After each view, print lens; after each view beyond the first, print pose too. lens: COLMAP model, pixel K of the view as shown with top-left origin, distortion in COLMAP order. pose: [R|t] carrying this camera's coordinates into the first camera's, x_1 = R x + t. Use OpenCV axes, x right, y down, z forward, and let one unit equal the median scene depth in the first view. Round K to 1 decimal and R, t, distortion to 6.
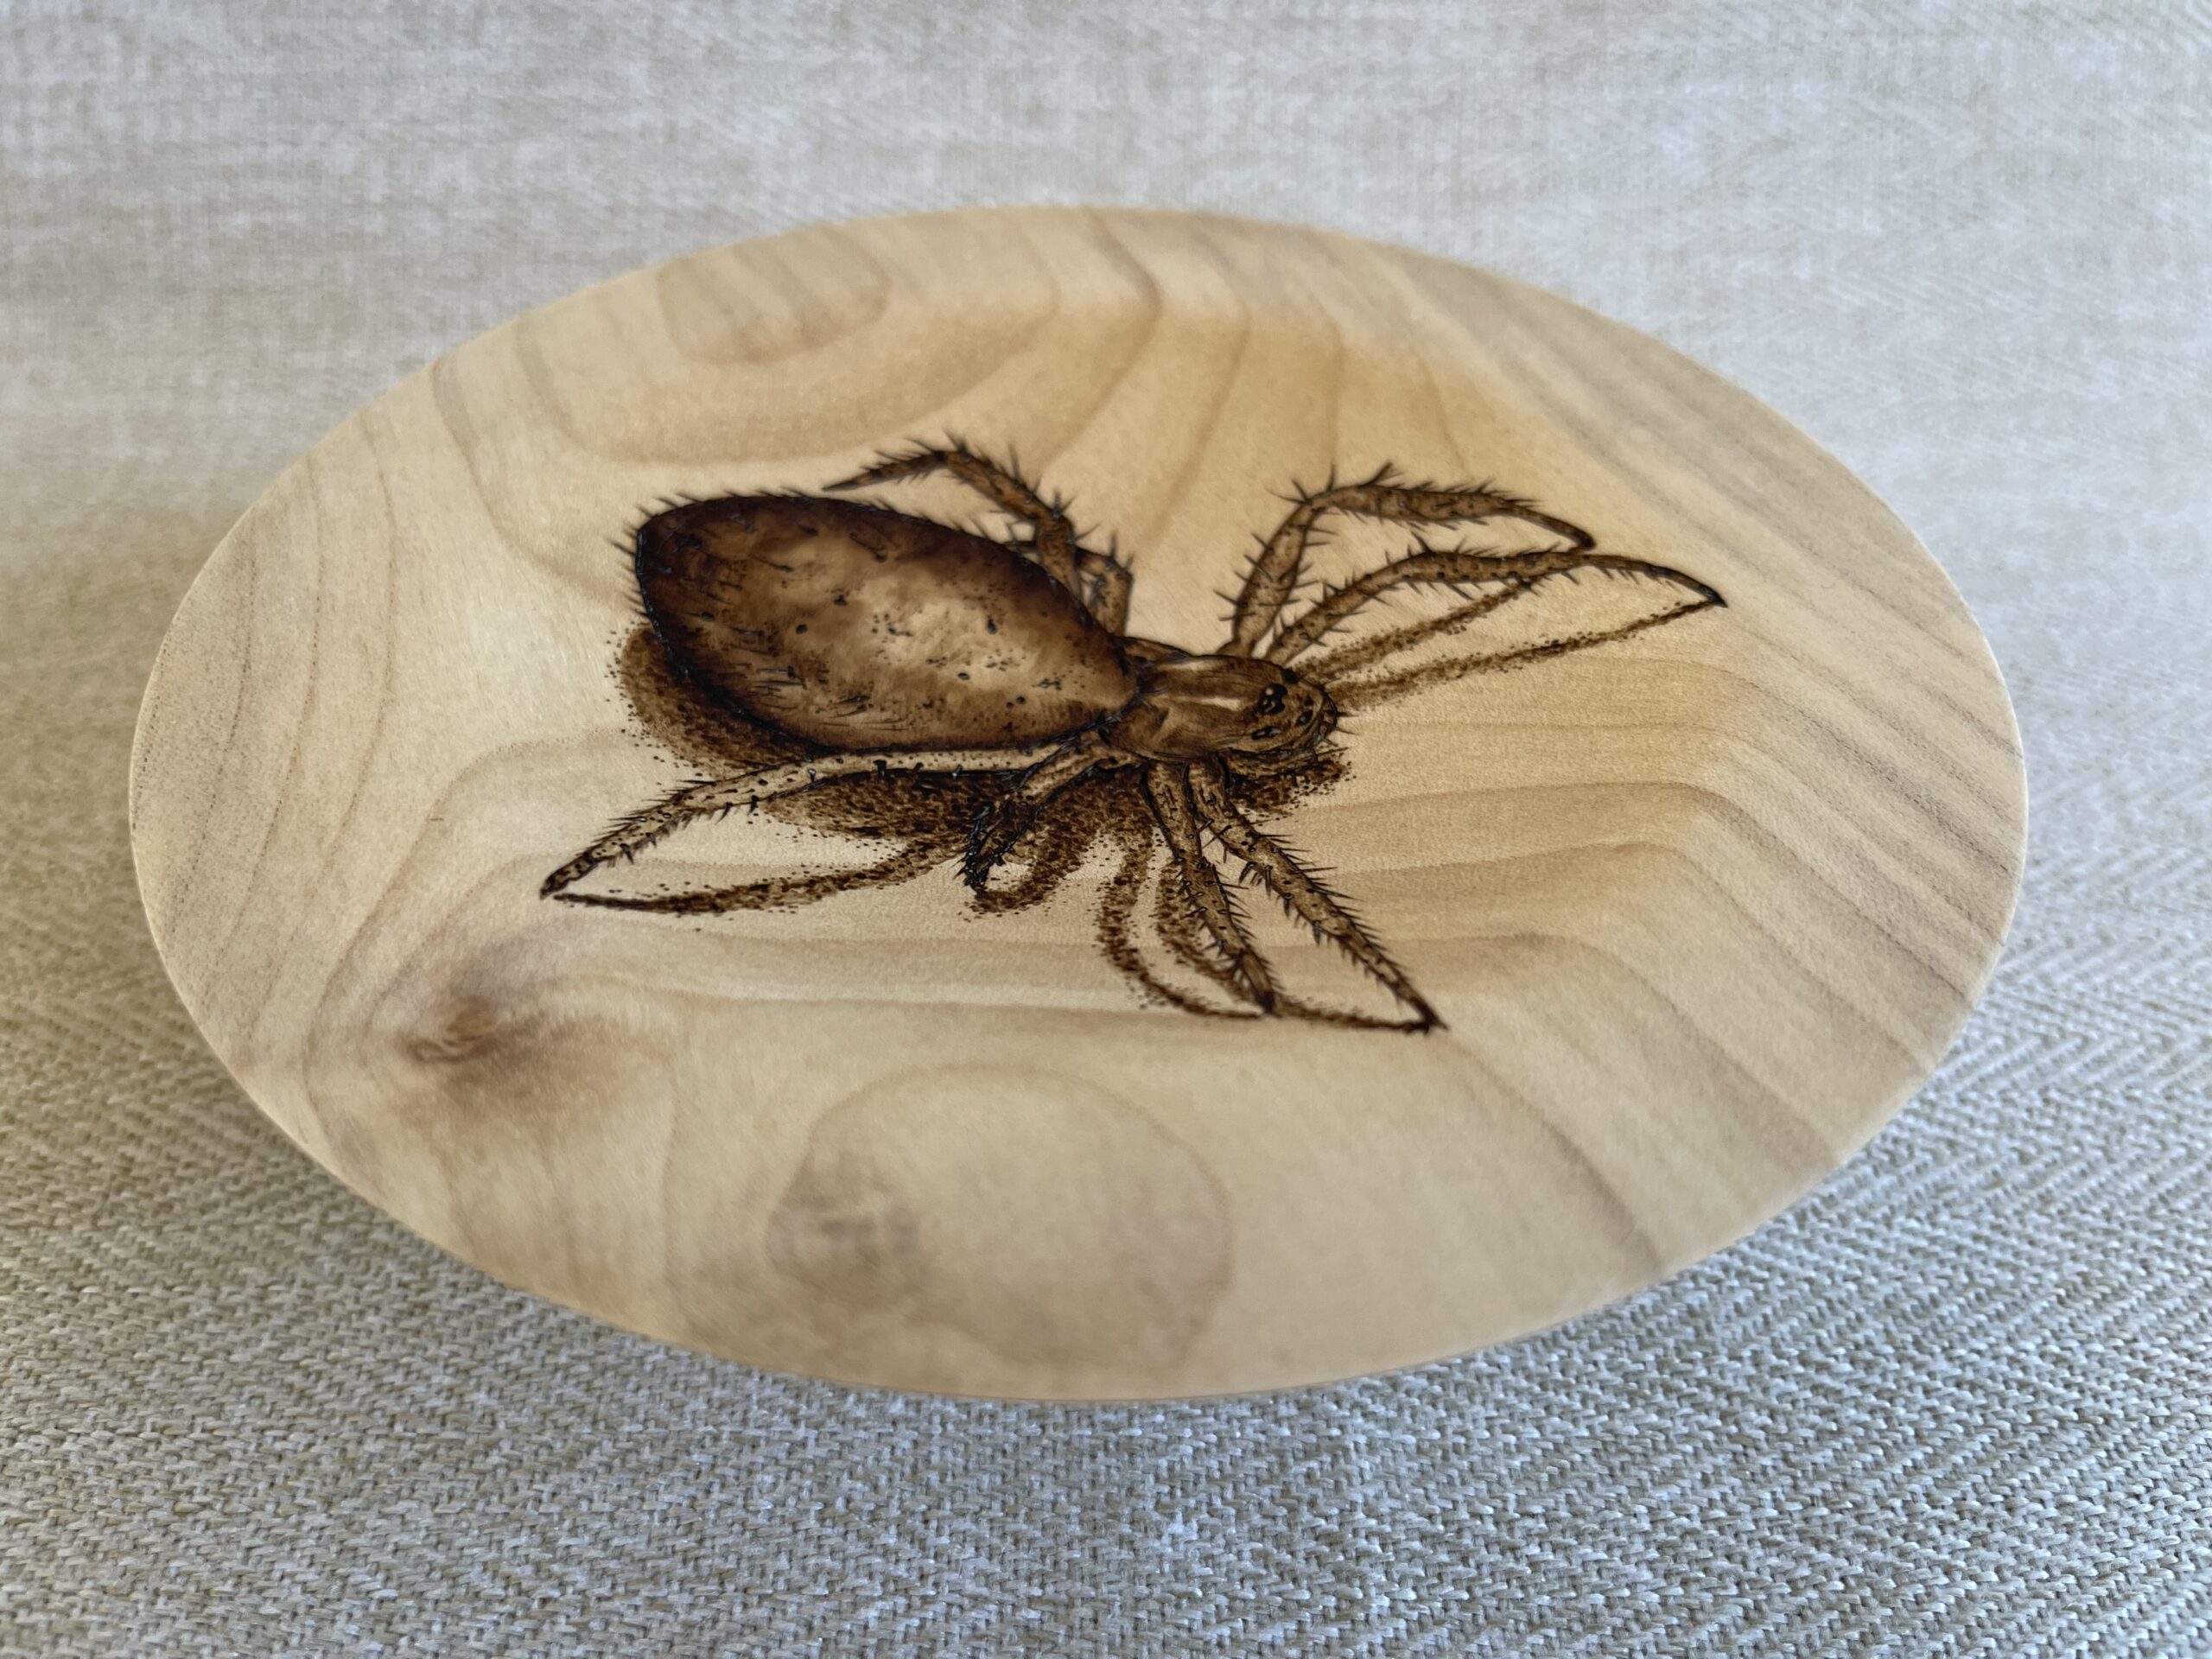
lens RADIAL K [[1807.1, 0, 1117.5], [0, 1807.1, 833.2], [0, 0, 1]] dist [0.016978, -0.067880]
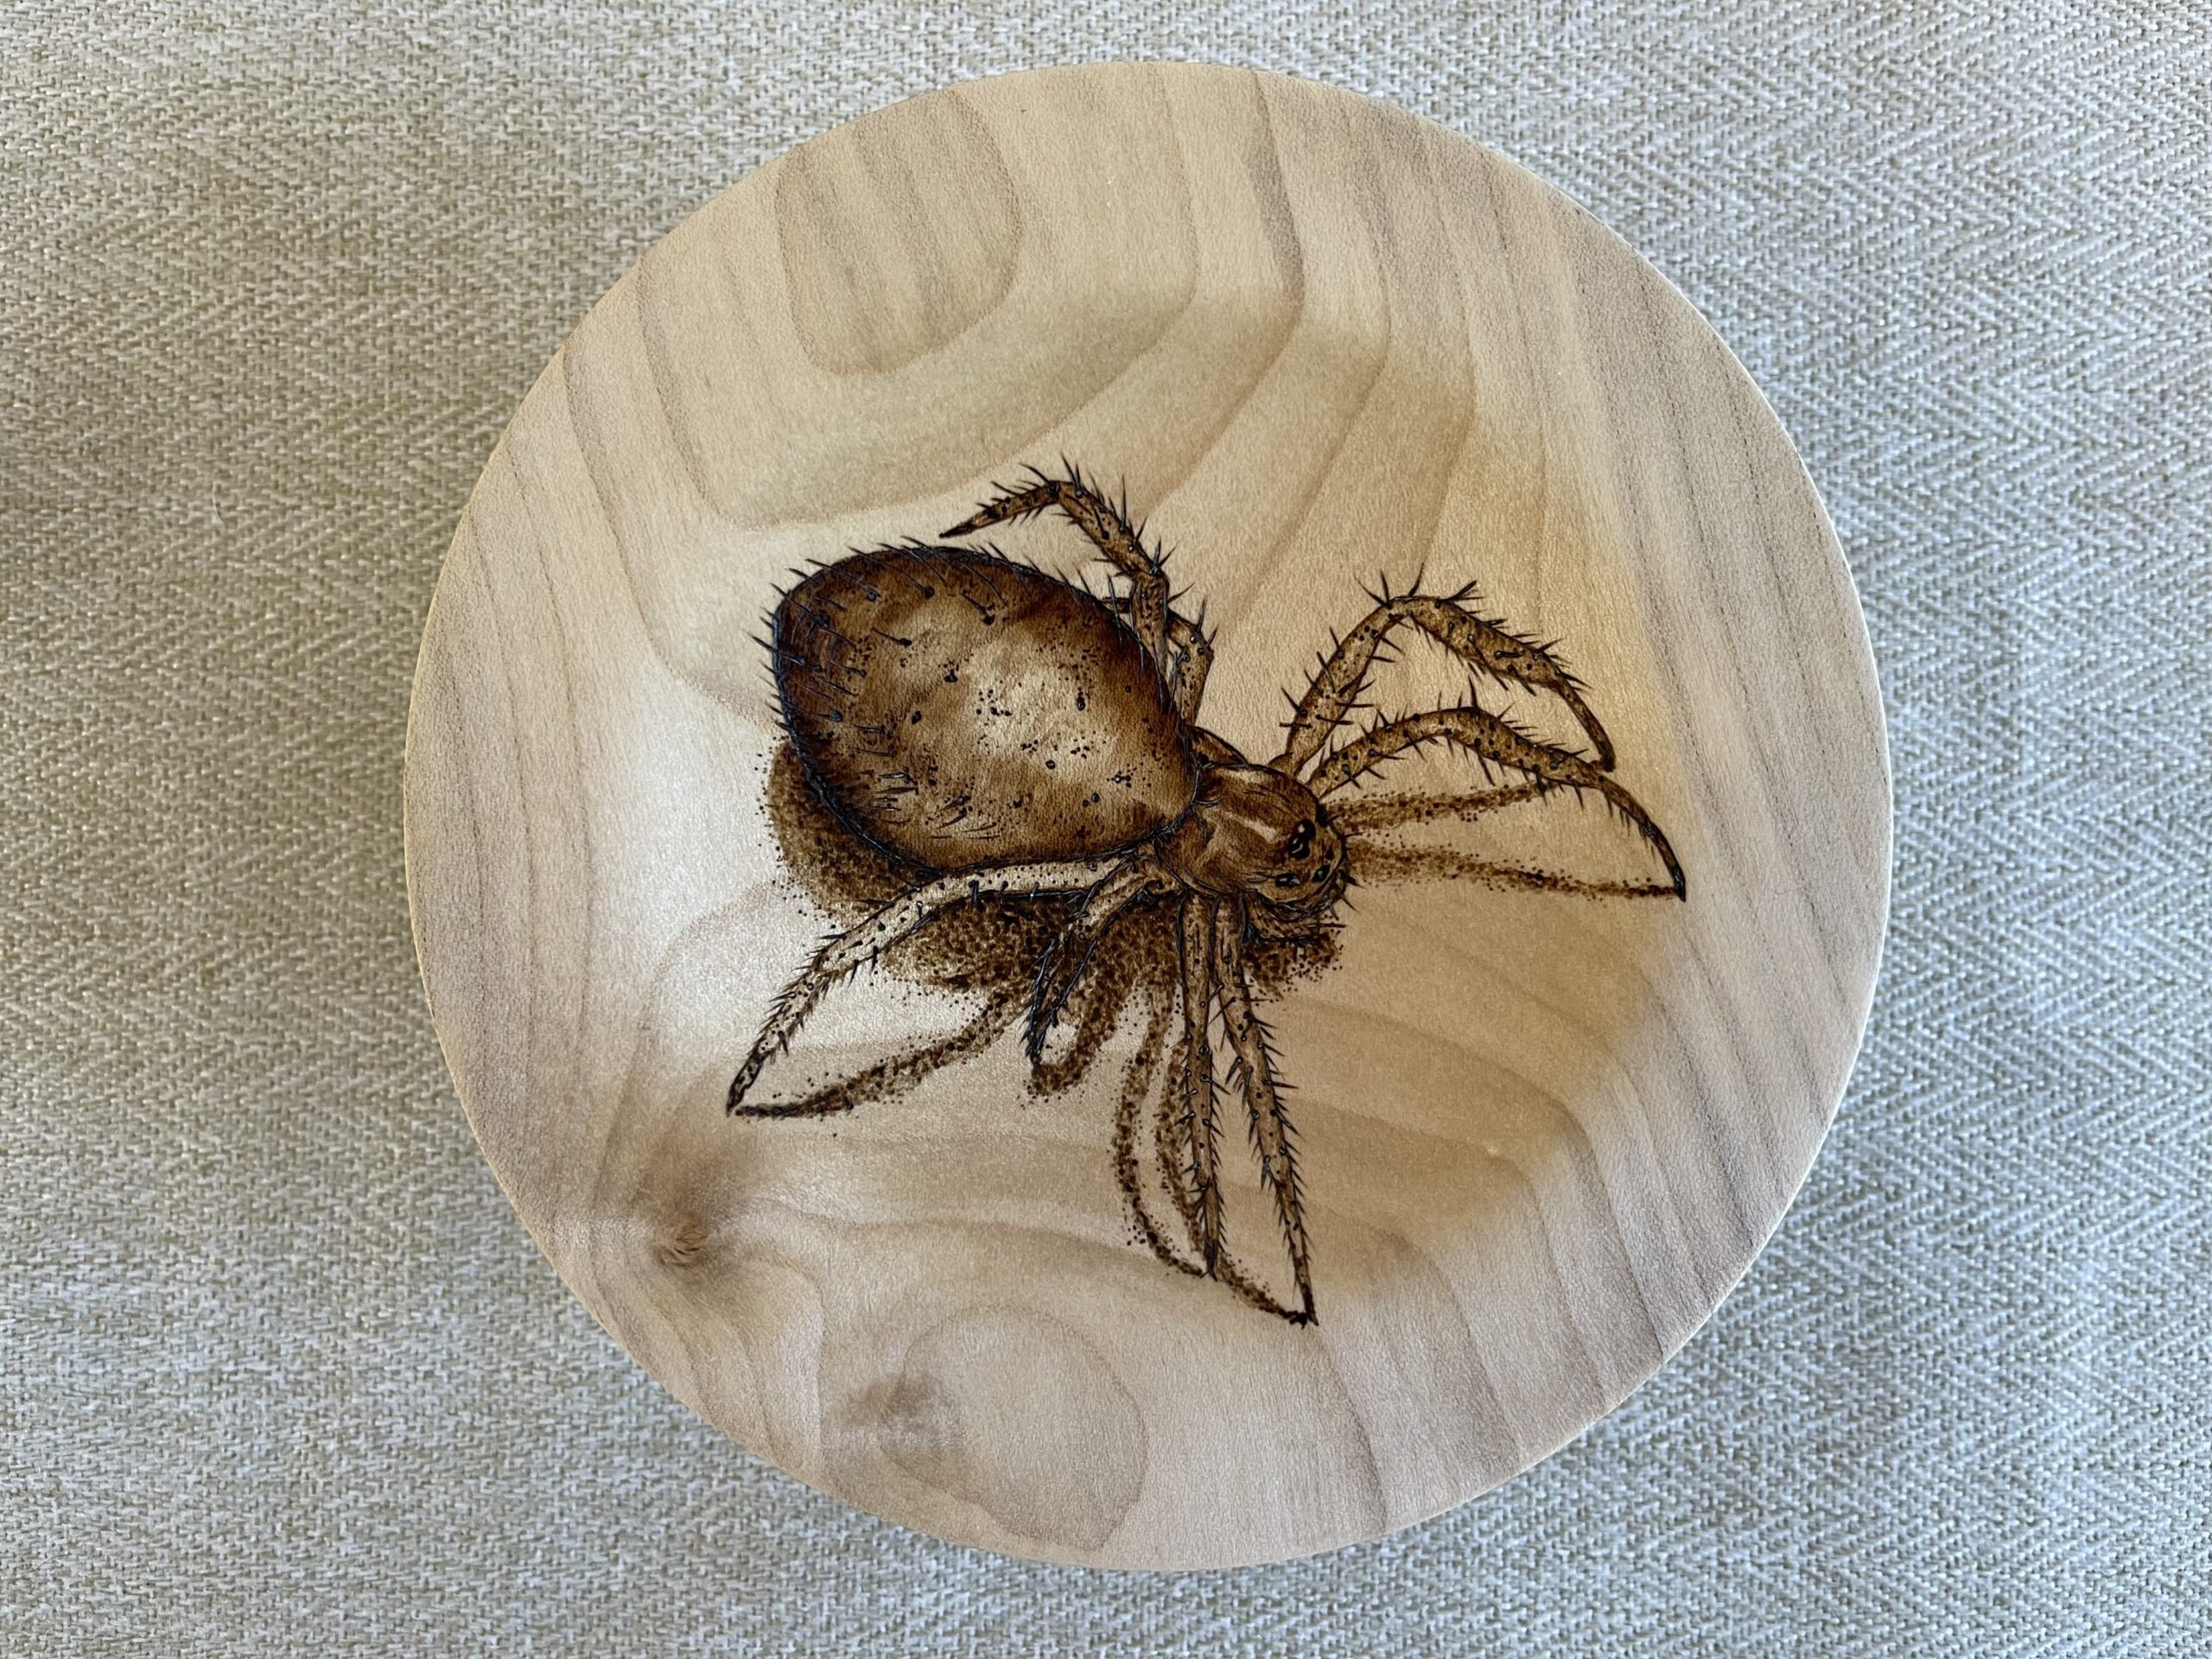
lens RADIAL K [[1807.1, 0, 1102.5], [0, 1807.1, 846.6], [0, 0, 1]] dist [0.016978, -0.067880]
pose [[0.988606, 0.150025, -0.012271, -0.030289], [-0.093879, 0.678240, 0.728819, -0.951136], [0.117664, -0.719363, 0.684596, 0.163237]]
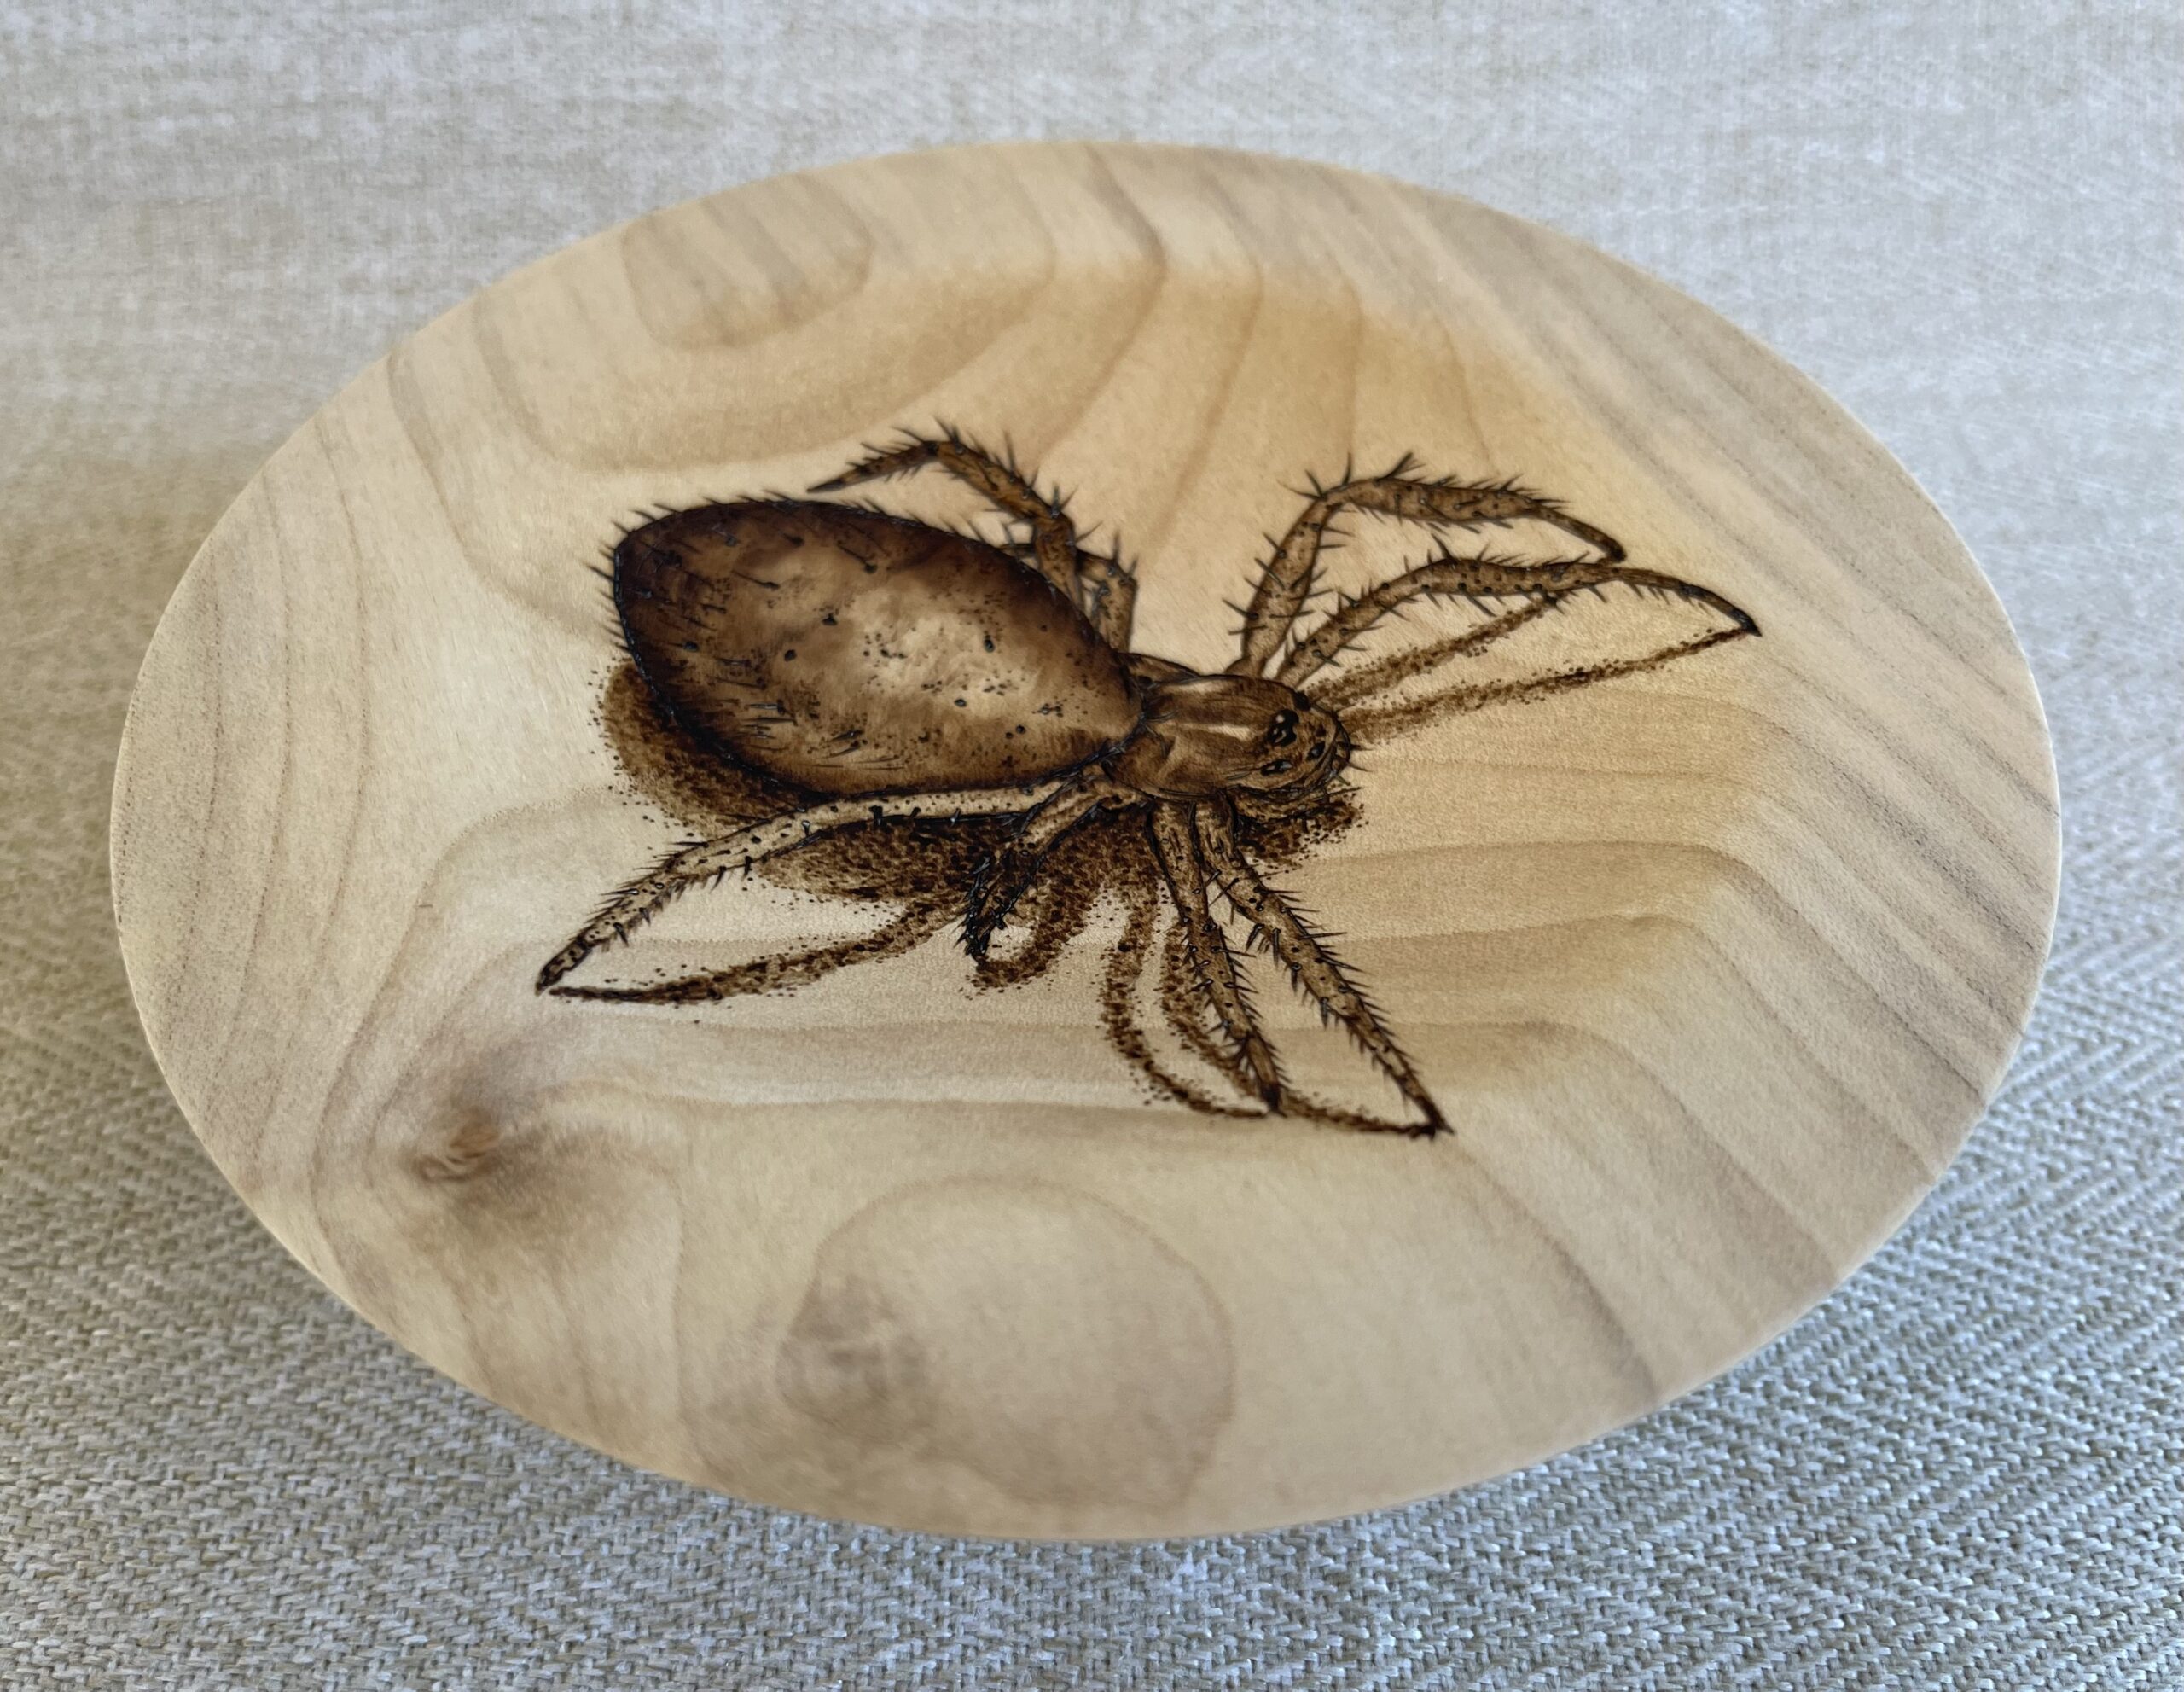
lens RADIAL K [[1948.1, 0, 1113.0], [0, 1948.1, 901.3], [0, 0, 1]] dist [0.007345, -0.048599]
pose [[0.999884, -0.009481, -0.011955, 0.007147], [0.010914, 0.991956, 0.126110, -0.116342], [0.010663, -0.126225, 0.991944, -0.036185]]
